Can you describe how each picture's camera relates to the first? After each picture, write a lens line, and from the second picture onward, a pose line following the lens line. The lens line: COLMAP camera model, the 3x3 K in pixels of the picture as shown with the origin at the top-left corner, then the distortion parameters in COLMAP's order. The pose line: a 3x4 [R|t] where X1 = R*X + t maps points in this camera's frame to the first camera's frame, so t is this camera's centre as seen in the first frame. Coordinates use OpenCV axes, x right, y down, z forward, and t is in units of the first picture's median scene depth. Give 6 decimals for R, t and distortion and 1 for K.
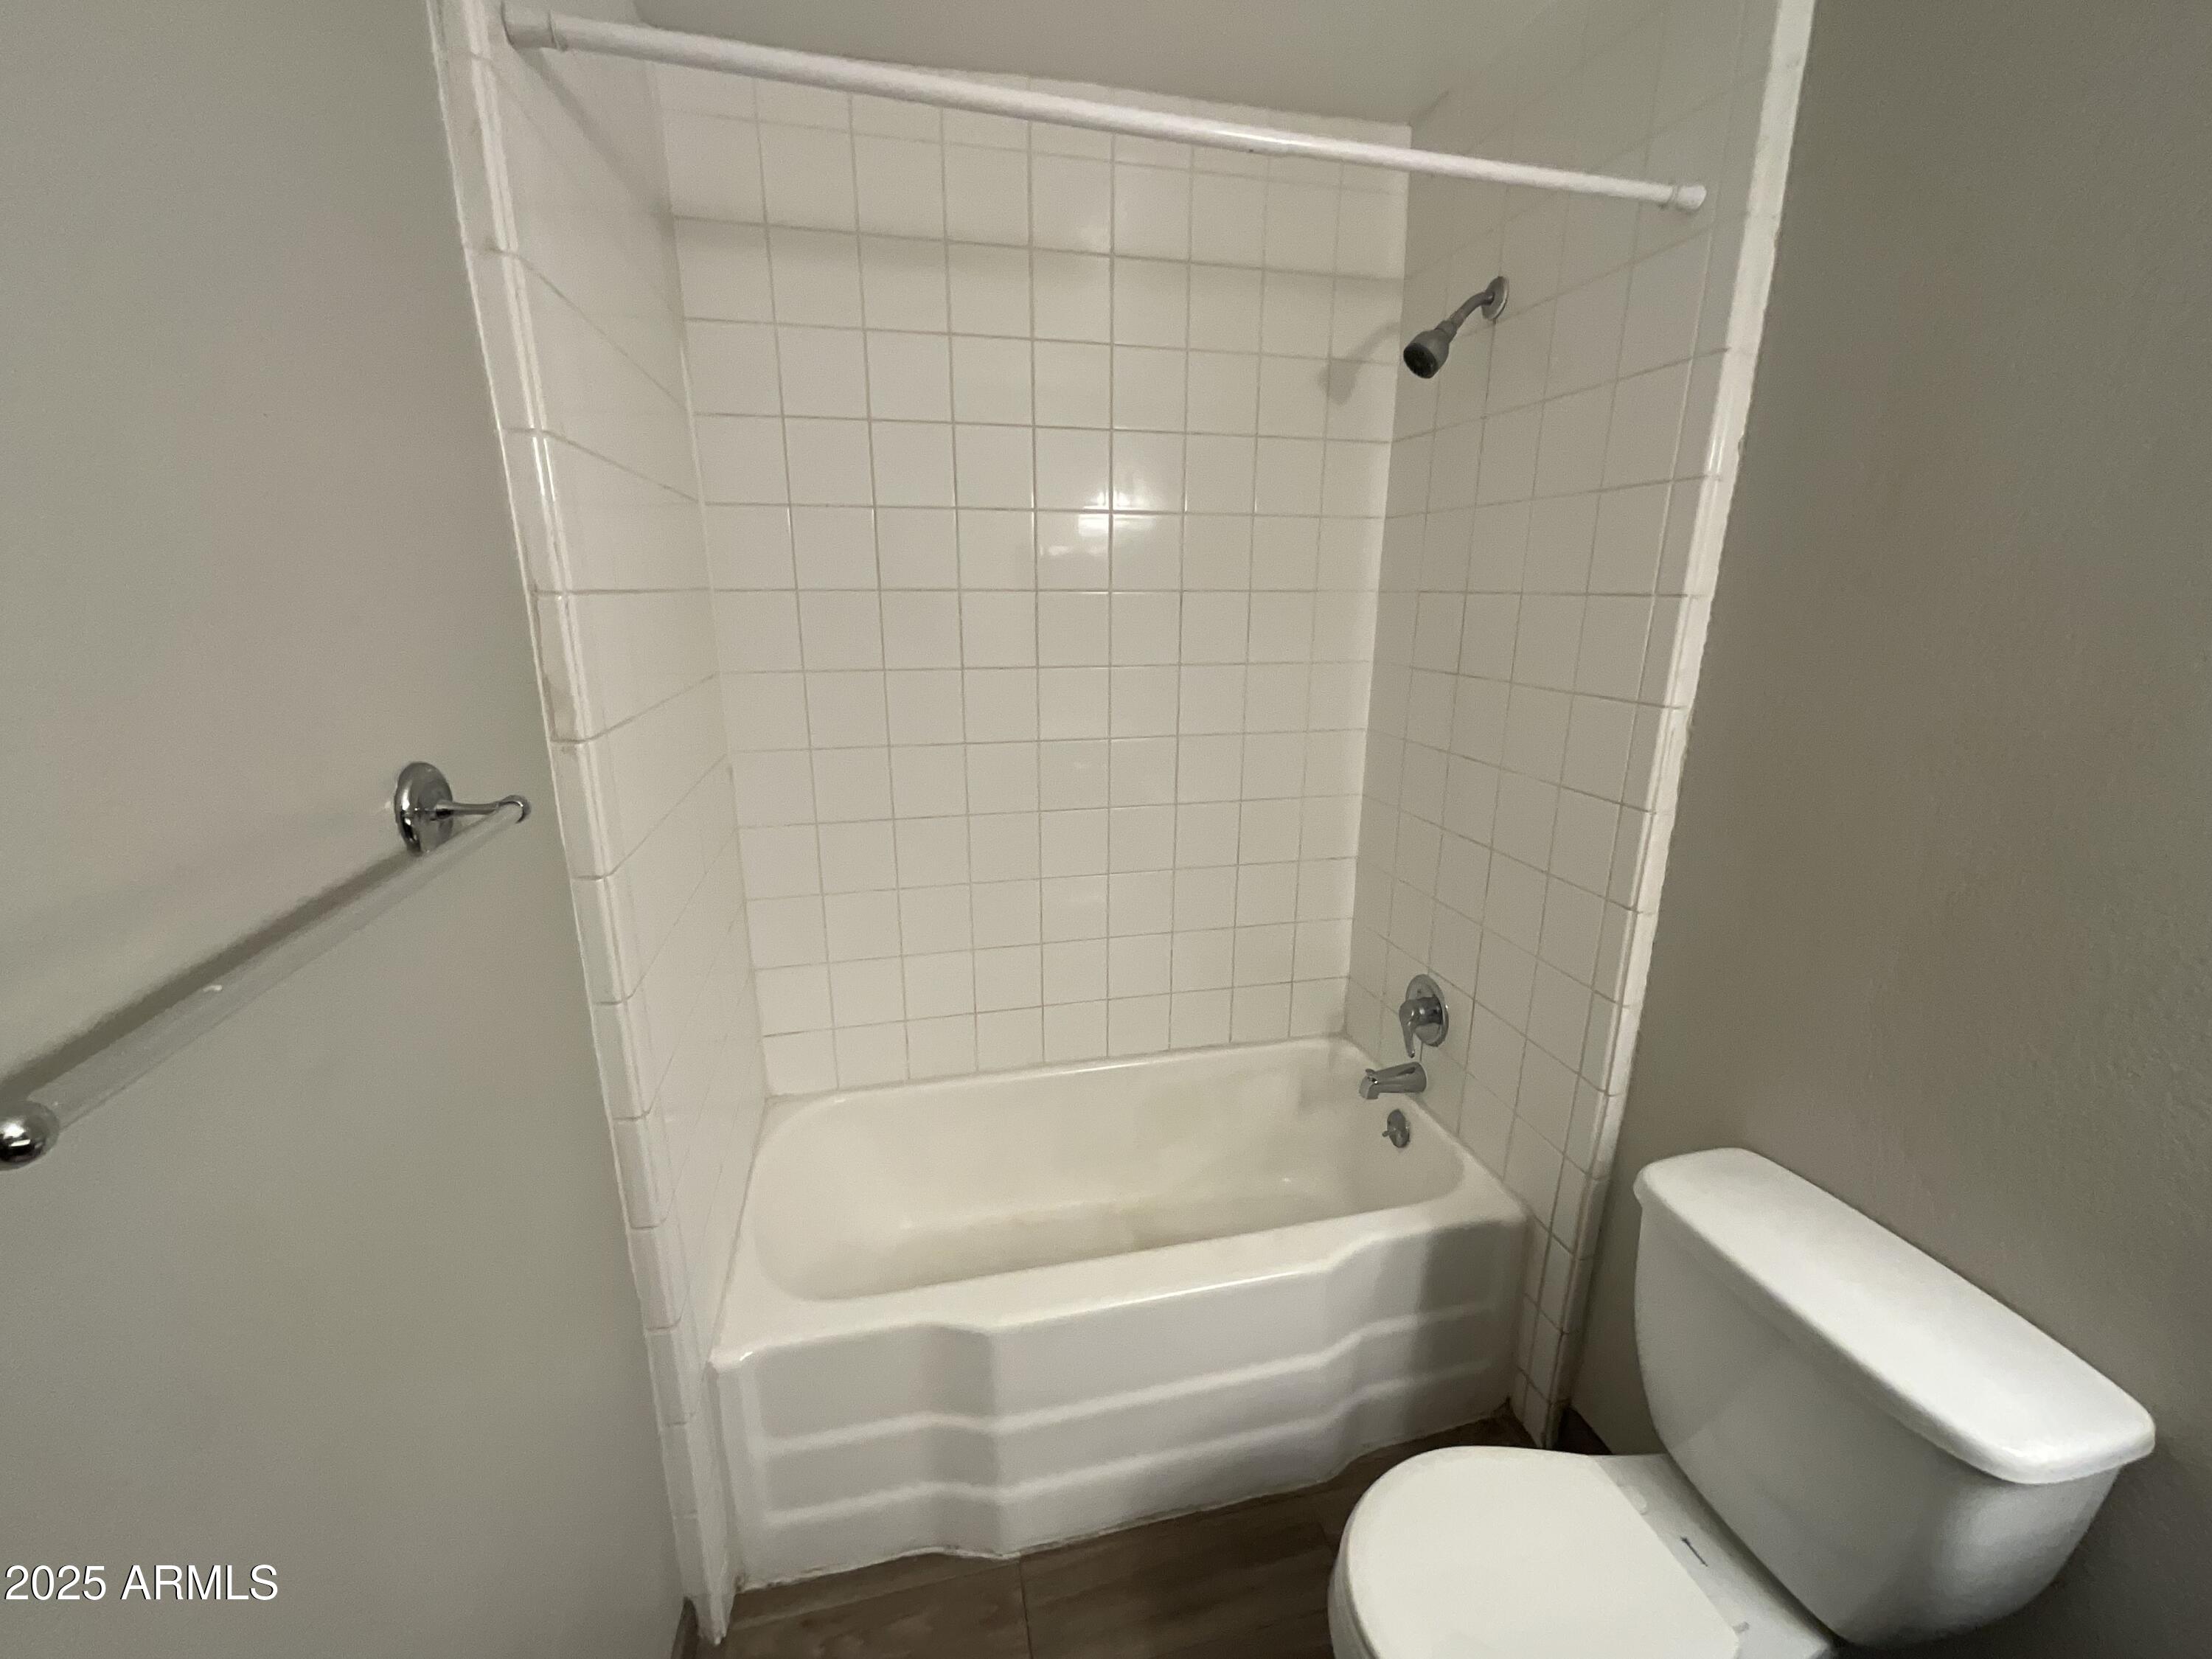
lens RADIAL K [[886.5, 0, 1102.0], [0, 886.5, 804.2], [0, 0, 1]] dist [-0.009054, -0.000195]
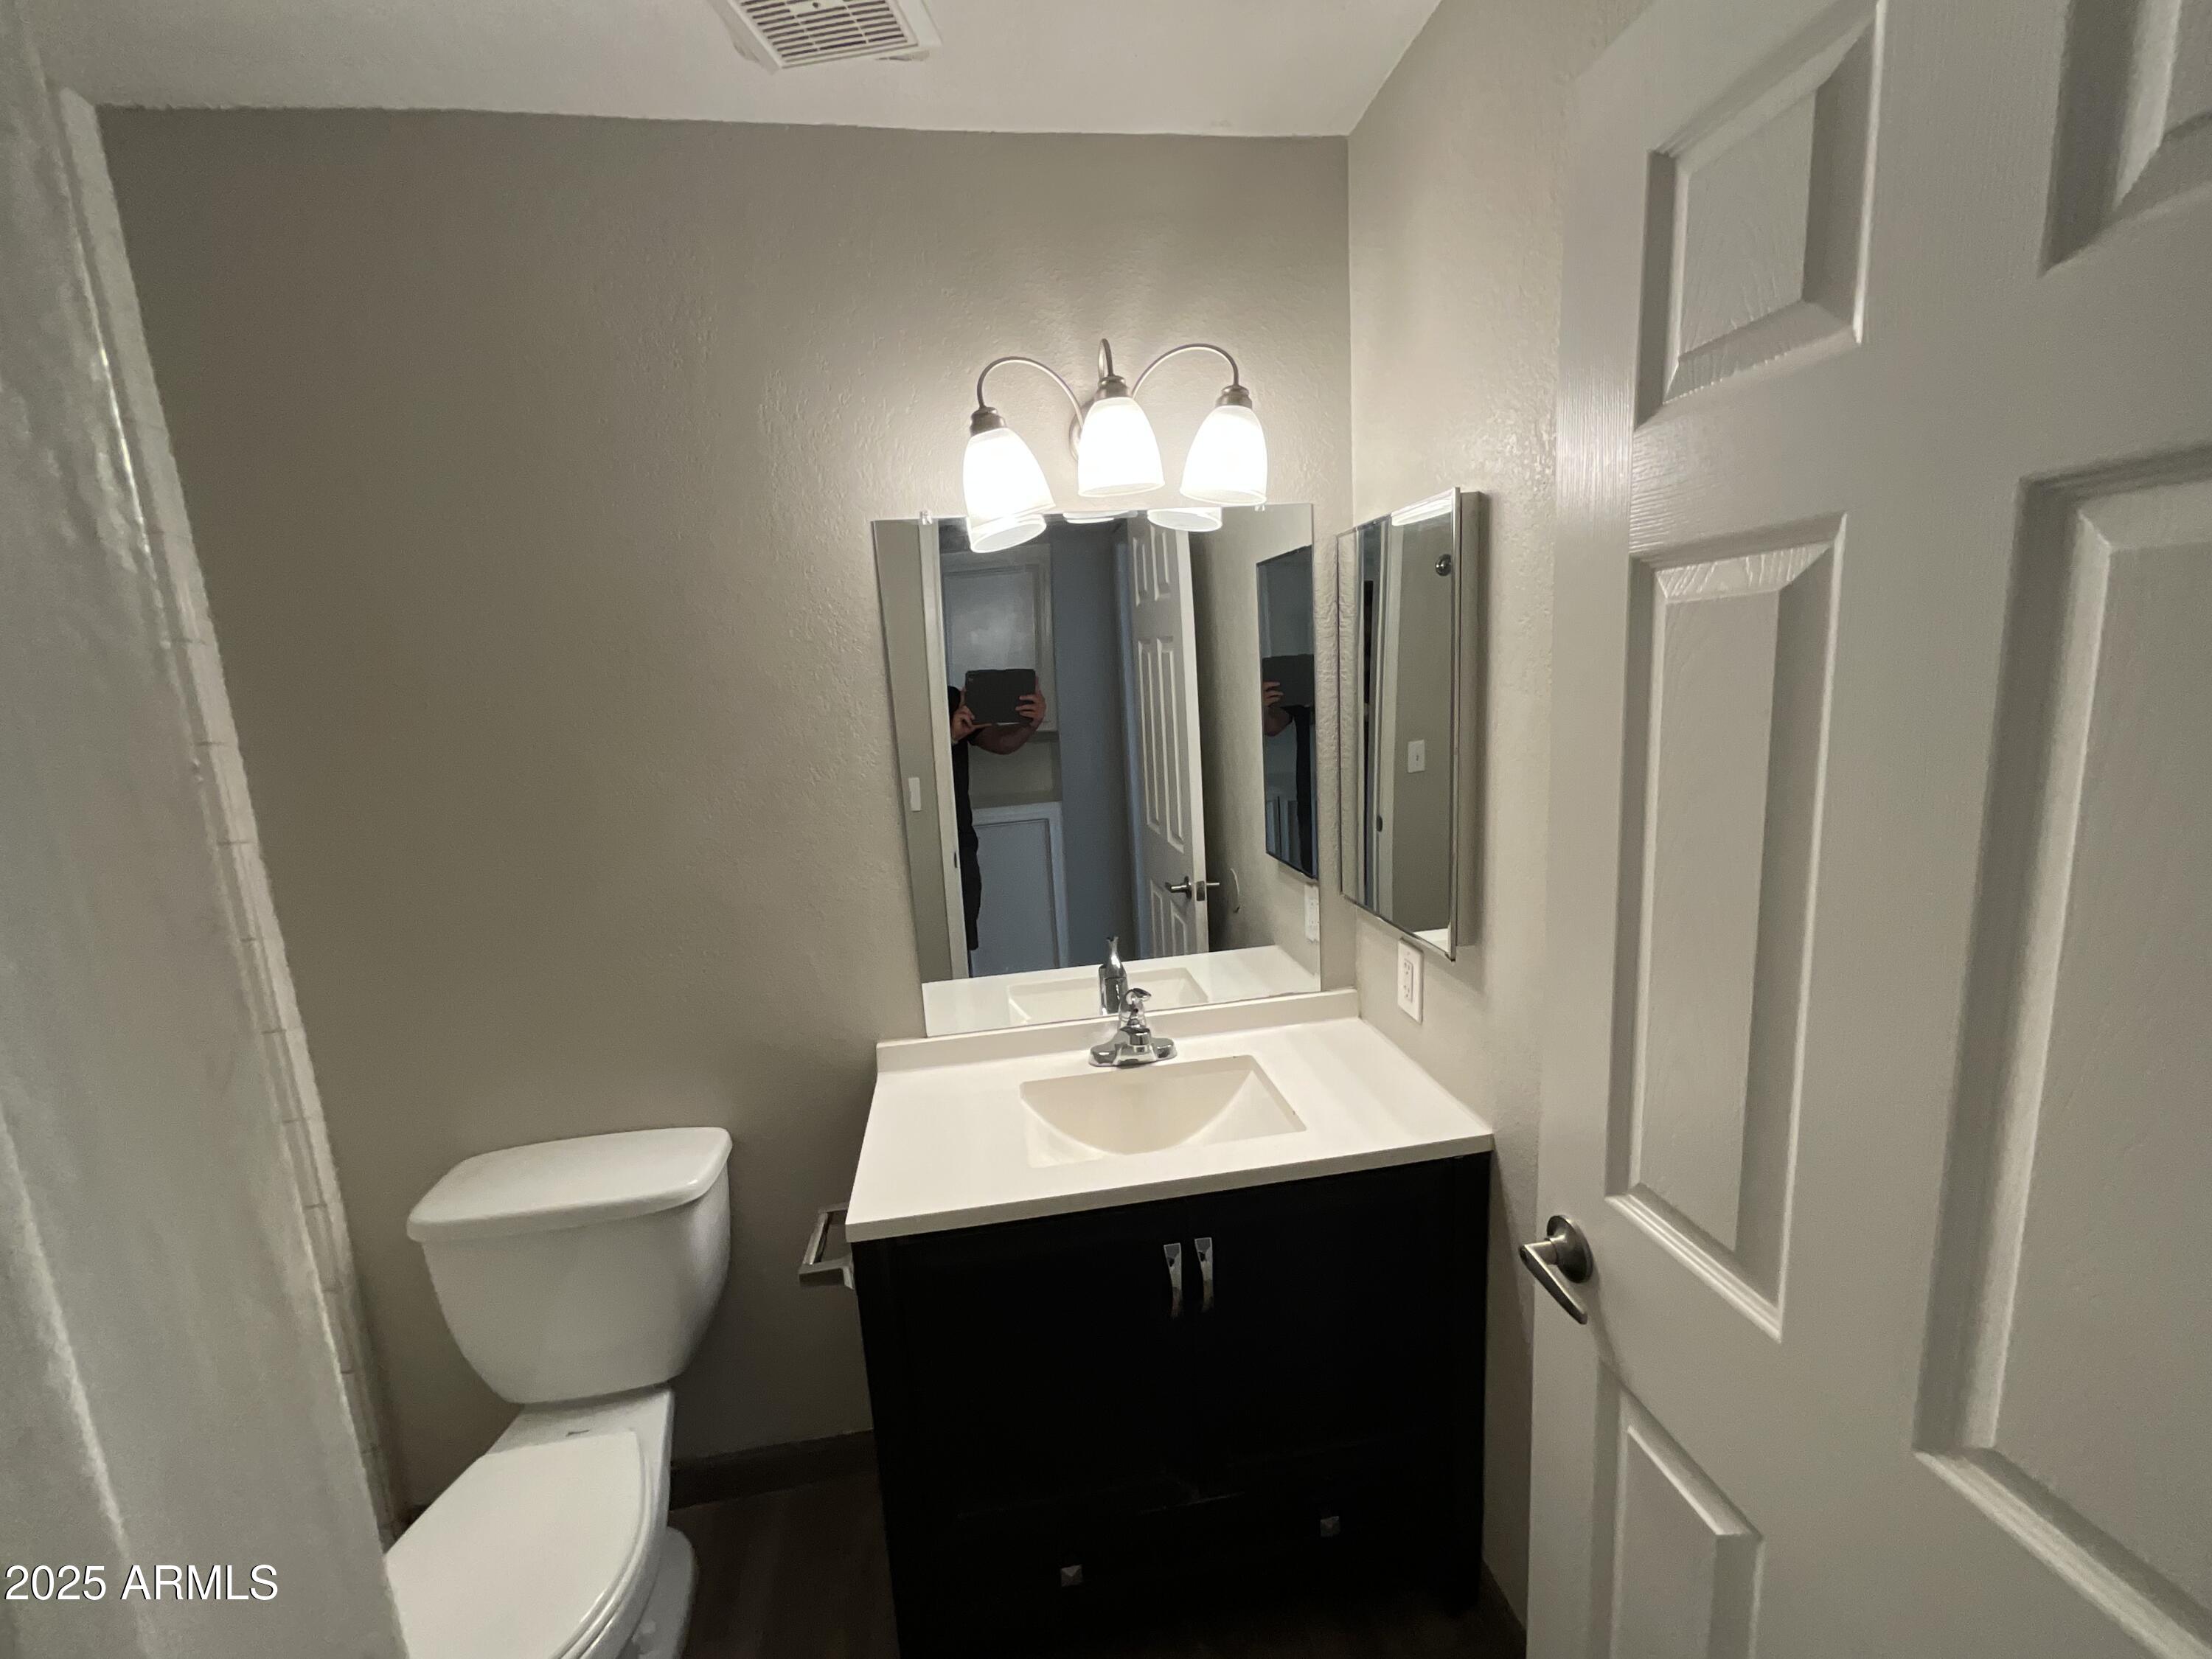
lens RADIAL K [[890.5, 0, 1106.0], [0, 890.5, 829.5], [0, 0, 1]] dist [0.025465, 0.017506]
pose [[0.094508, -0.180303, 0.979060, -0.392046], [0.317771, 0.937478, 0.141972, 0.057657], [-0.943446, 0.297700, 0.145894, -0.200474]]
